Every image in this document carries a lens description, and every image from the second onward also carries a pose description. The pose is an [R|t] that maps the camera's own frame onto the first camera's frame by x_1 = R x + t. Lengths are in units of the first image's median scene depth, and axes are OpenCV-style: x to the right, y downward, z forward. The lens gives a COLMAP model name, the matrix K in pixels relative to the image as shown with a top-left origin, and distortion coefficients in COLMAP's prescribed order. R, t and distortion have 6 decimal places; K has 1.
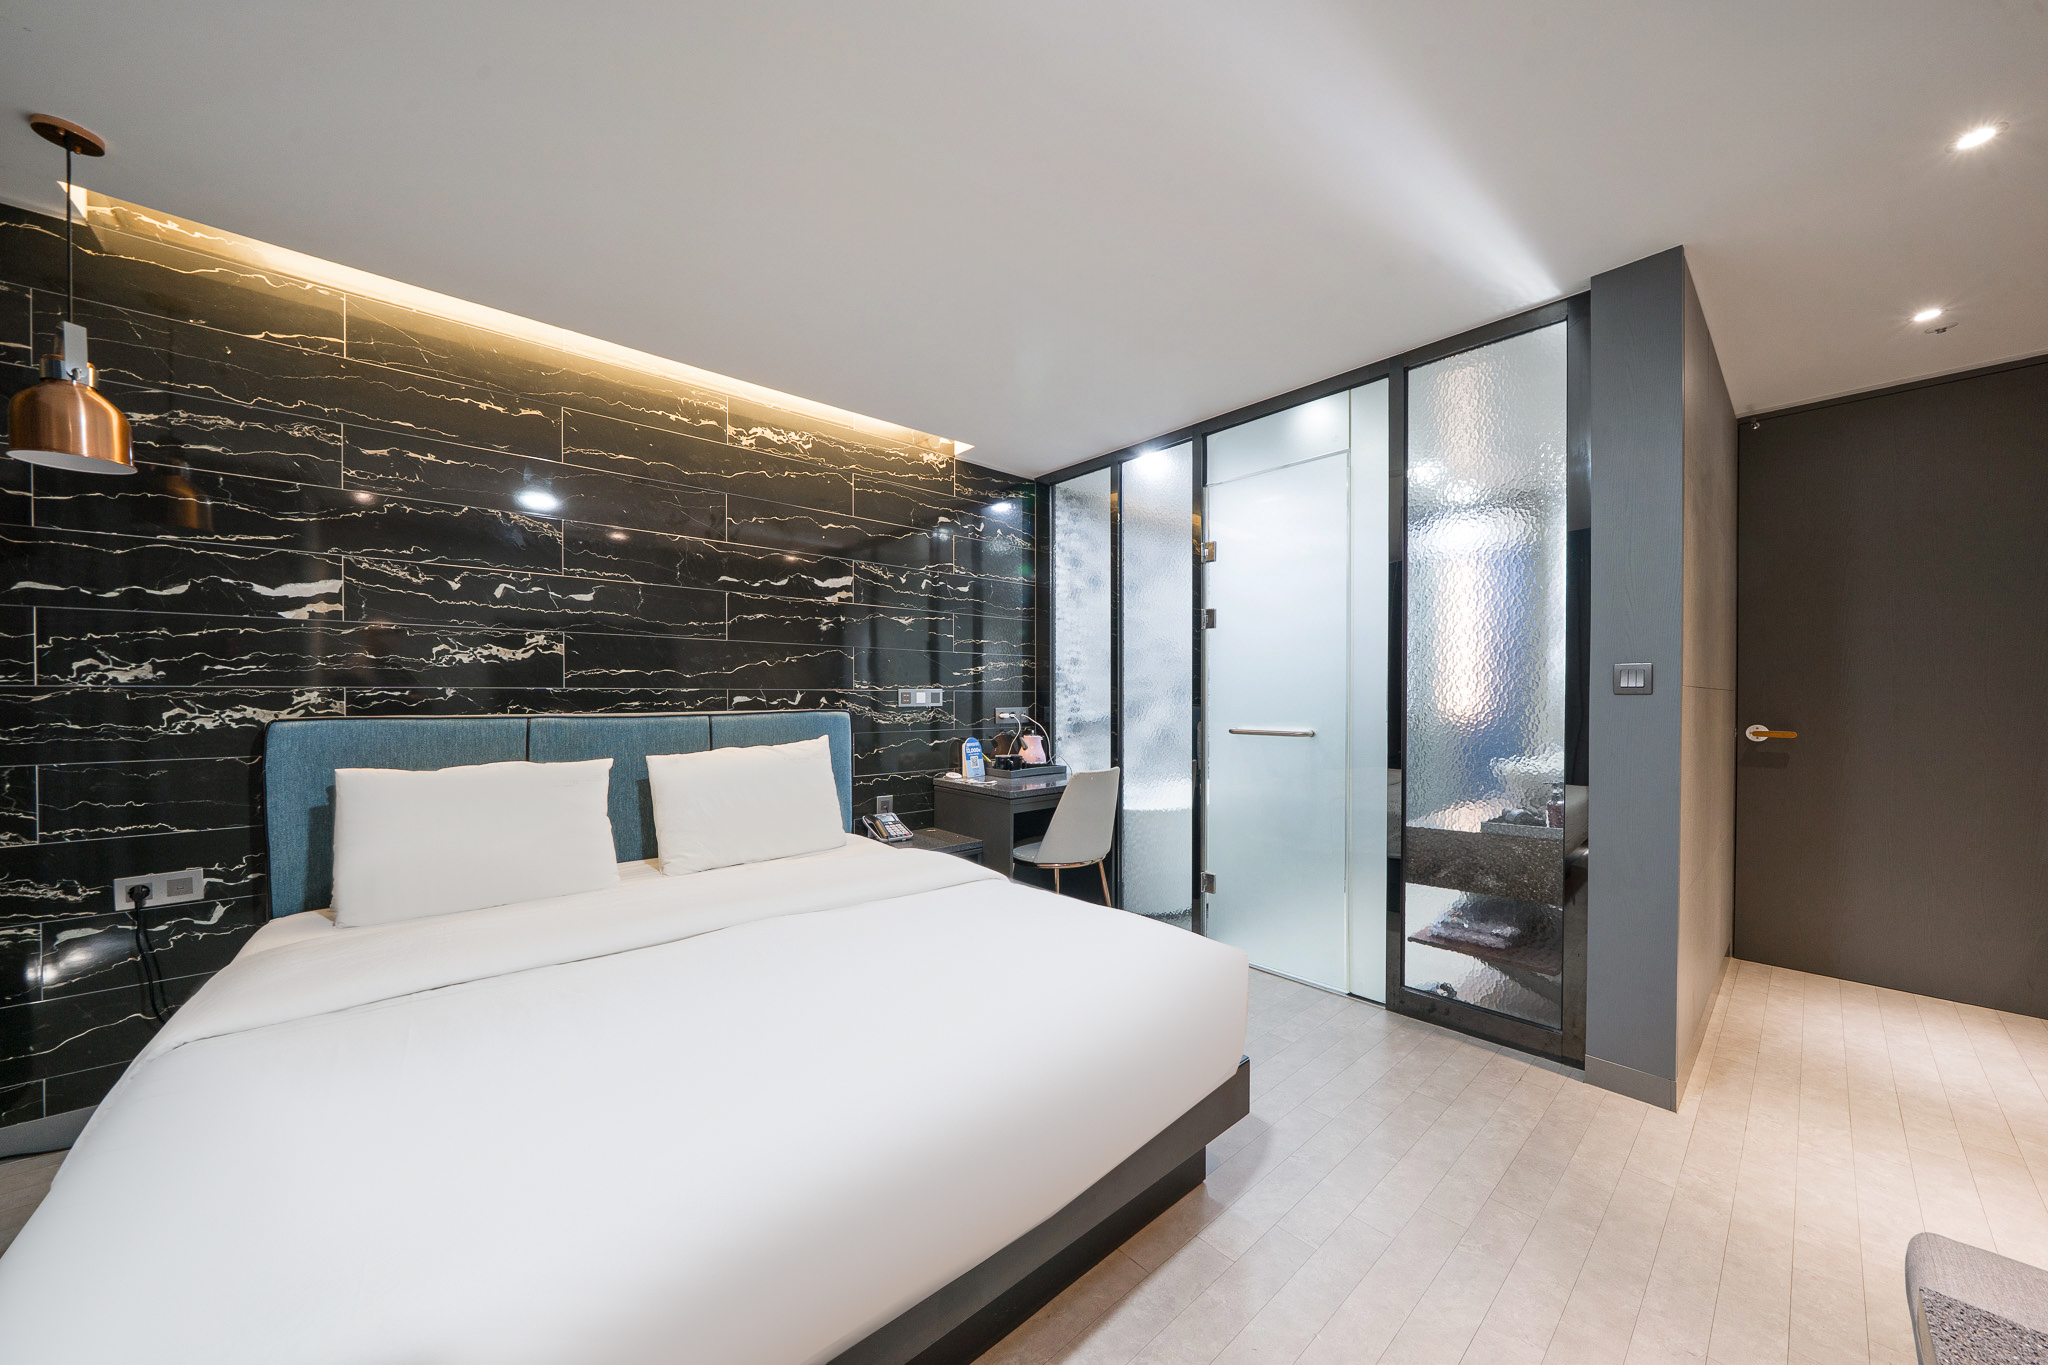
lens RADIAL K [[710.3, 0, 1020.0], [0, 710.3, 712.8], [0, 0, 1]] dist [-0.002943, -0.000135]
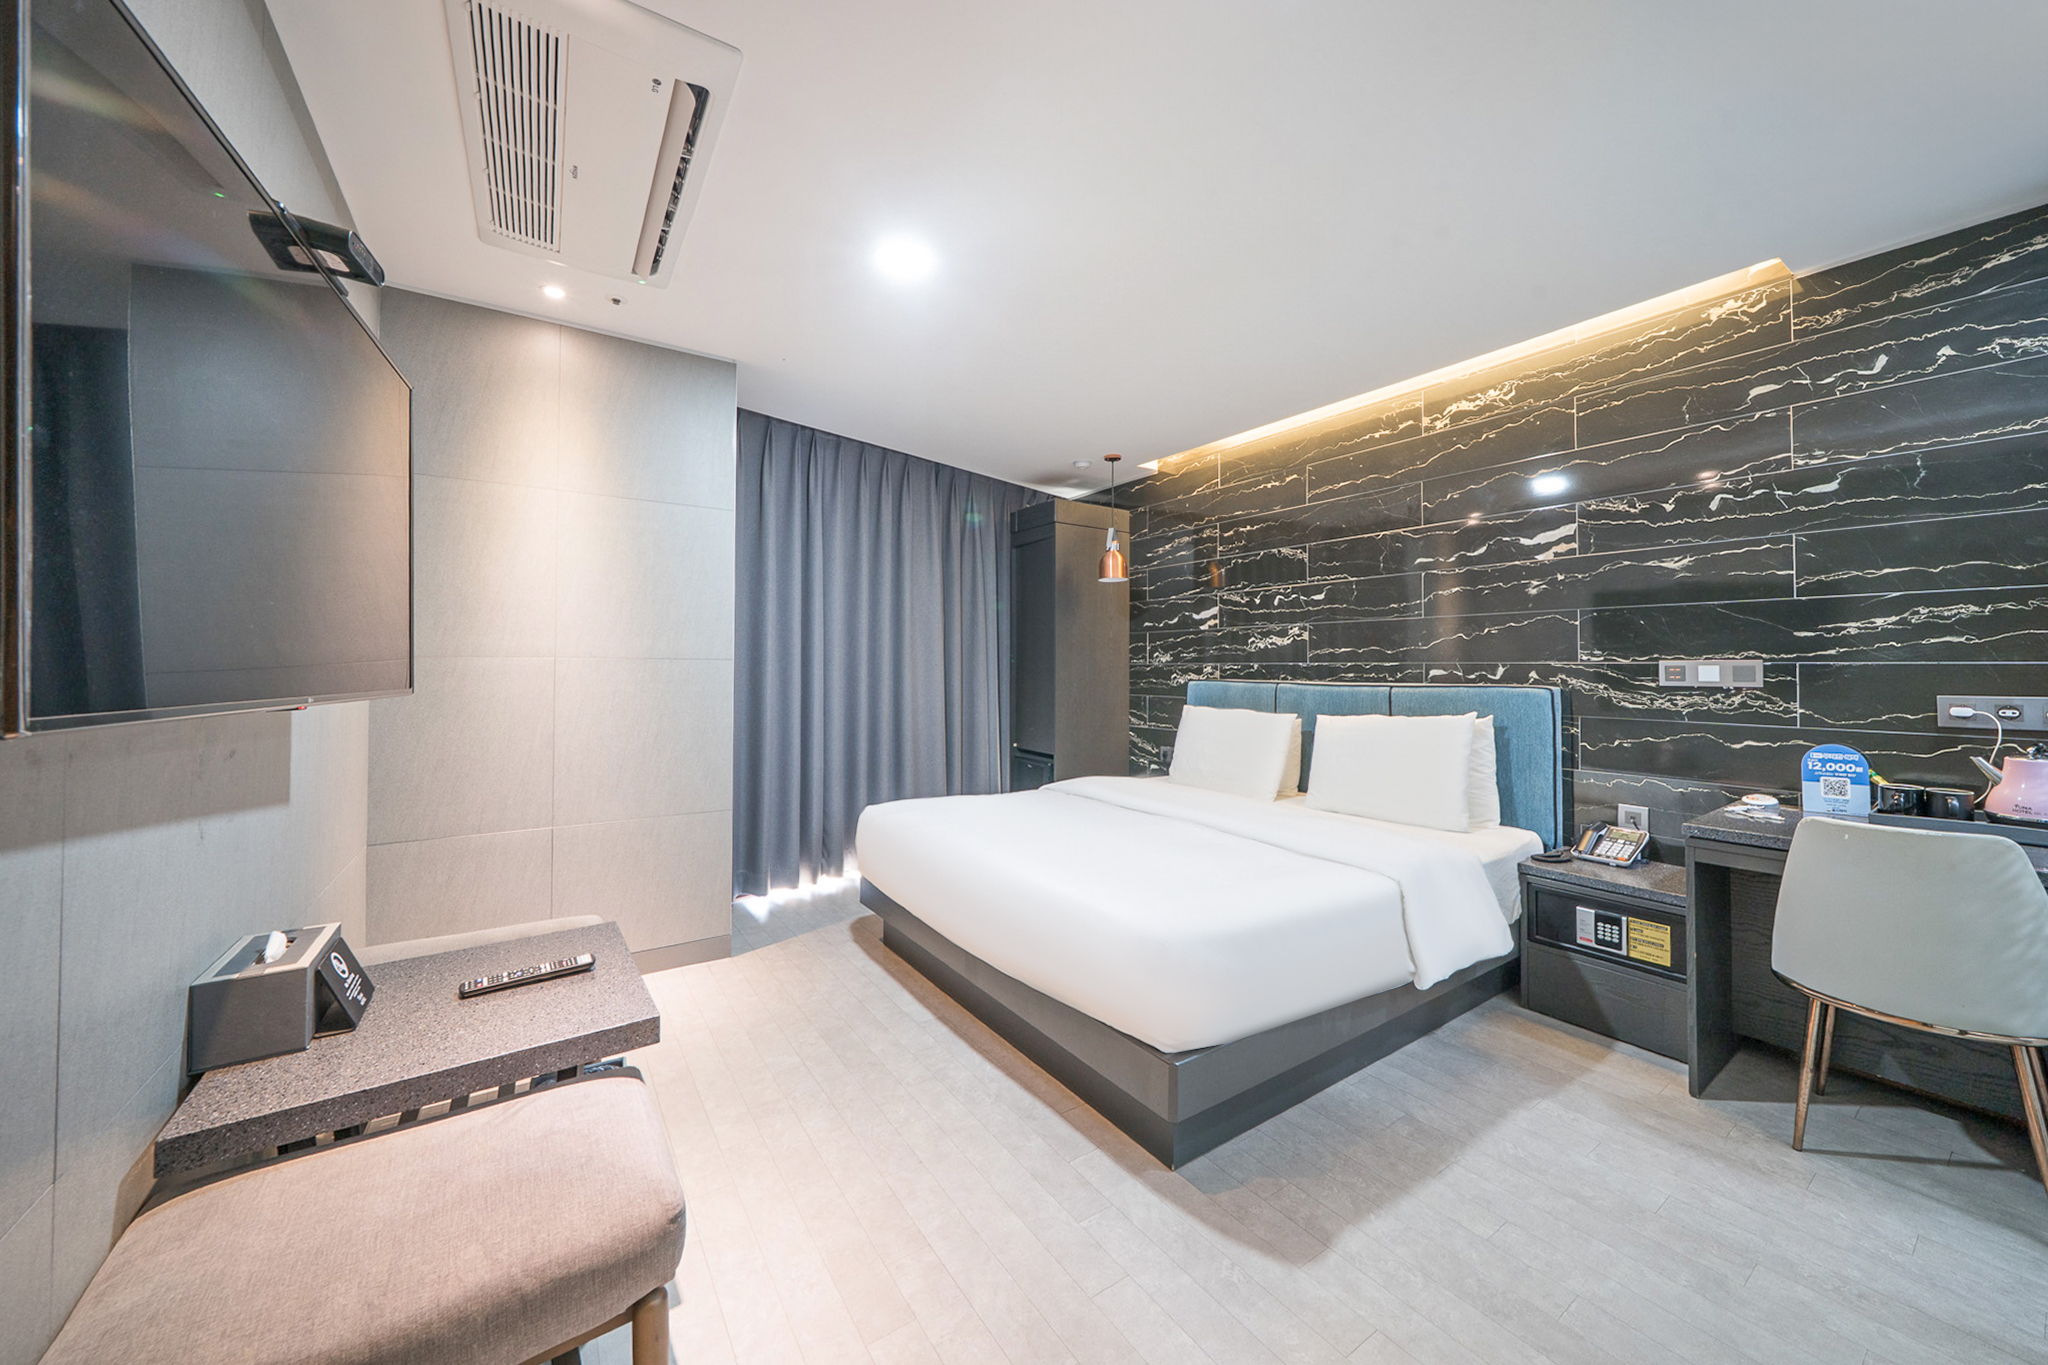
lens RADIAL K [[725.7, 0, 1024.0], [0, 725.7, 682.5], [0, 0, 1]] dist [-0.001682, -0.000084]
pose [[-0.122073, 0.014986, -0.992408, 0.834754], [-0.034551, 0.999216, 0.019339, -0.005056], [0.991920, 0.036649, -0.121460, 0.602259]]
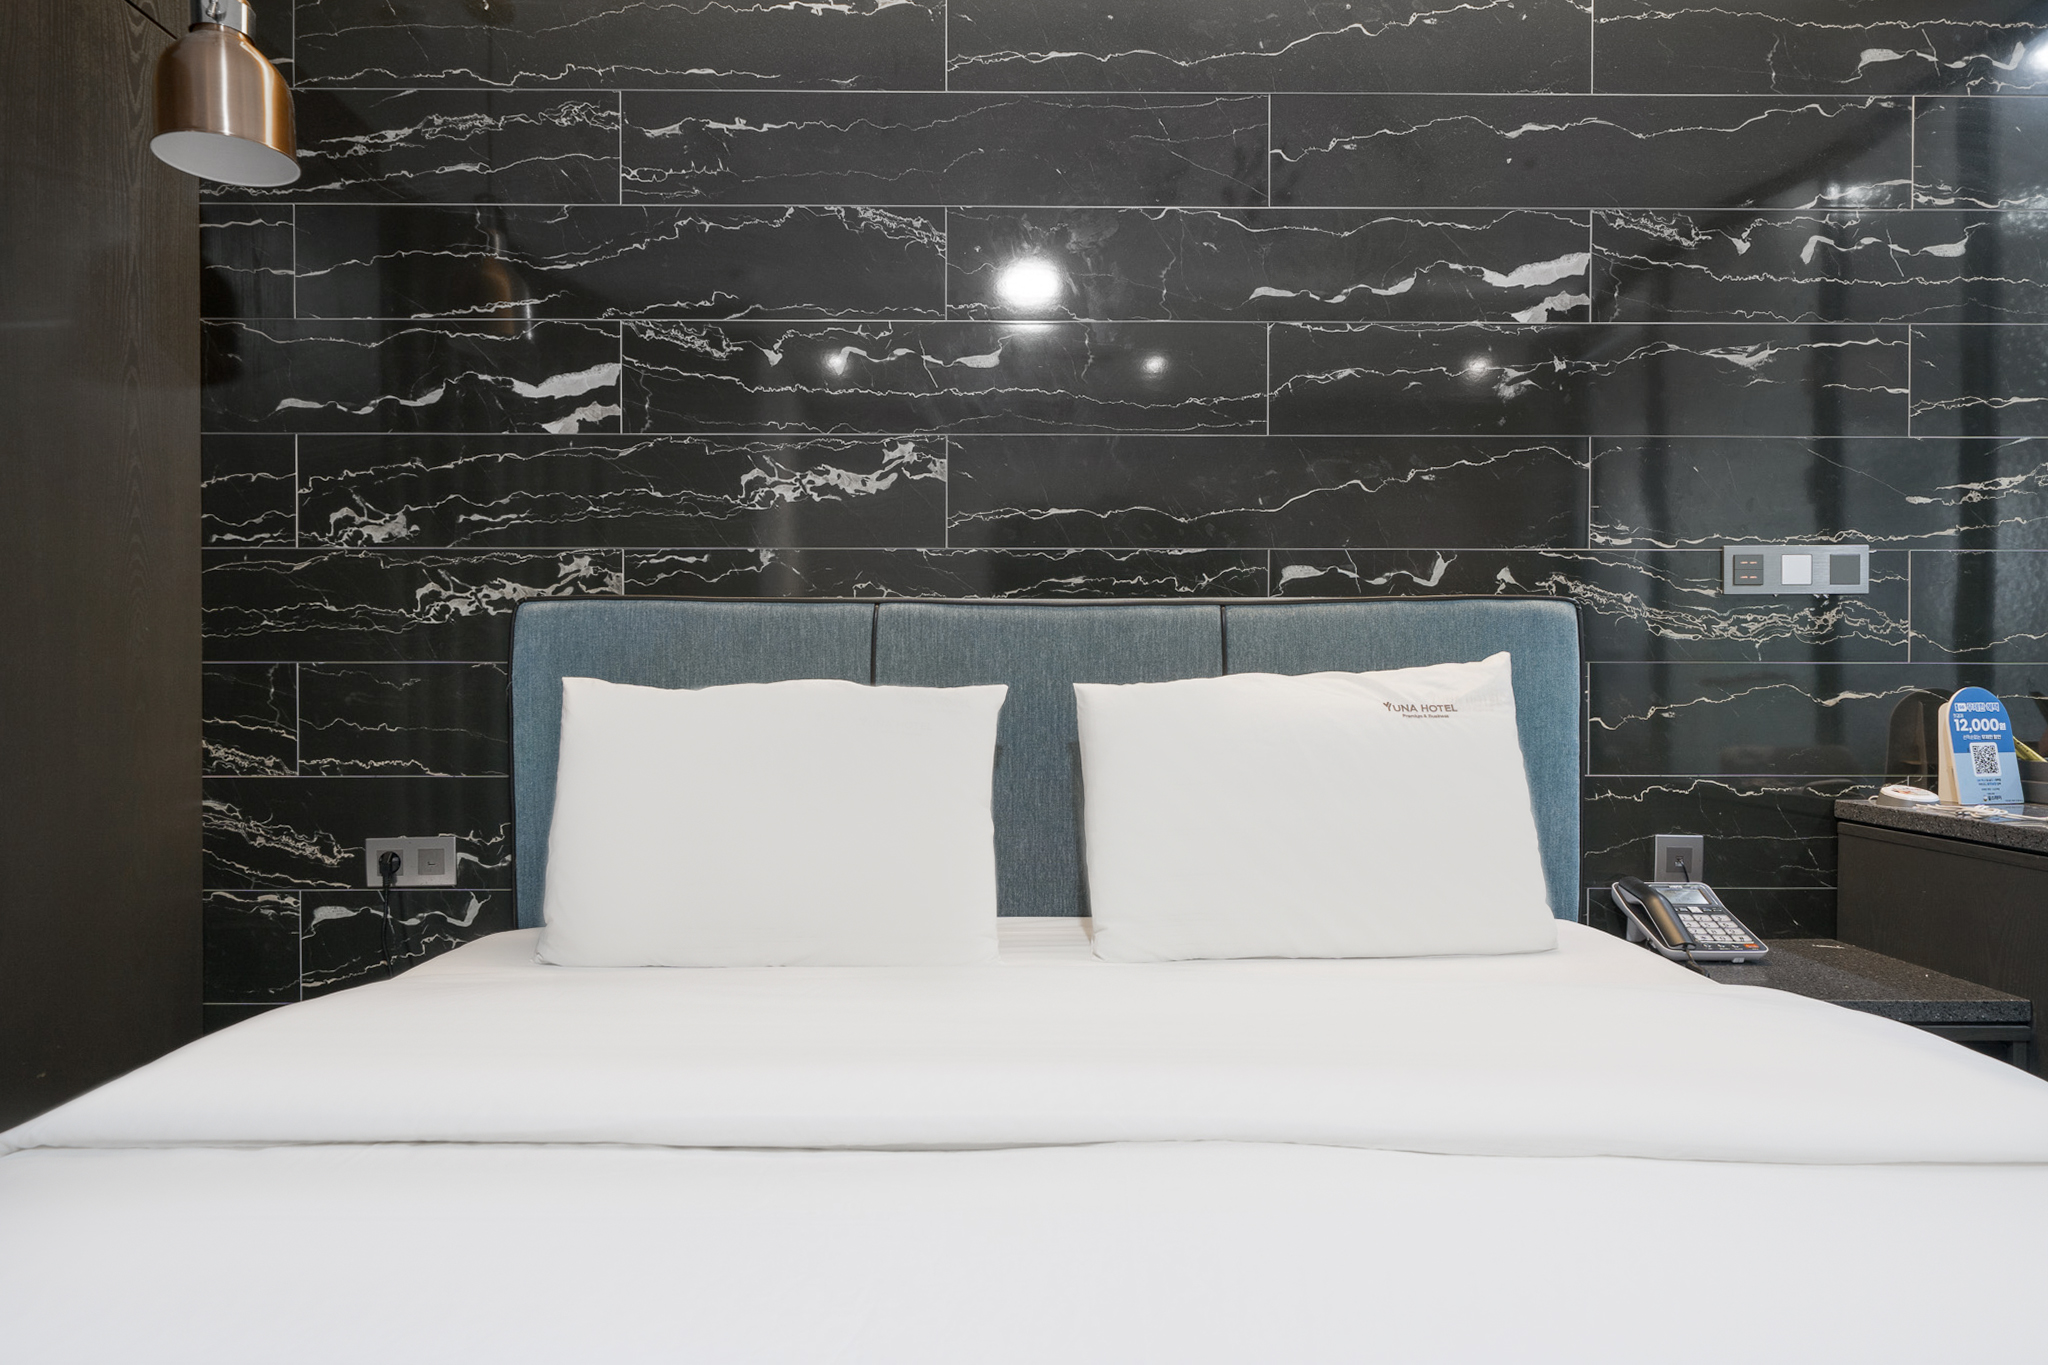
lens RADIAL K [[1188.7, 0, 1017.0], [0, 1188.7, 694.7], [0, 0, 1]] dist [-0.000744, 0.000433]
pose [[0.757151, 0.005324, -0.653218, -0.061440], [-0.015852, 0.999822, -0.010225, 0.073149], [0.653047, 0.018096, 0.757101, 0.396064]]
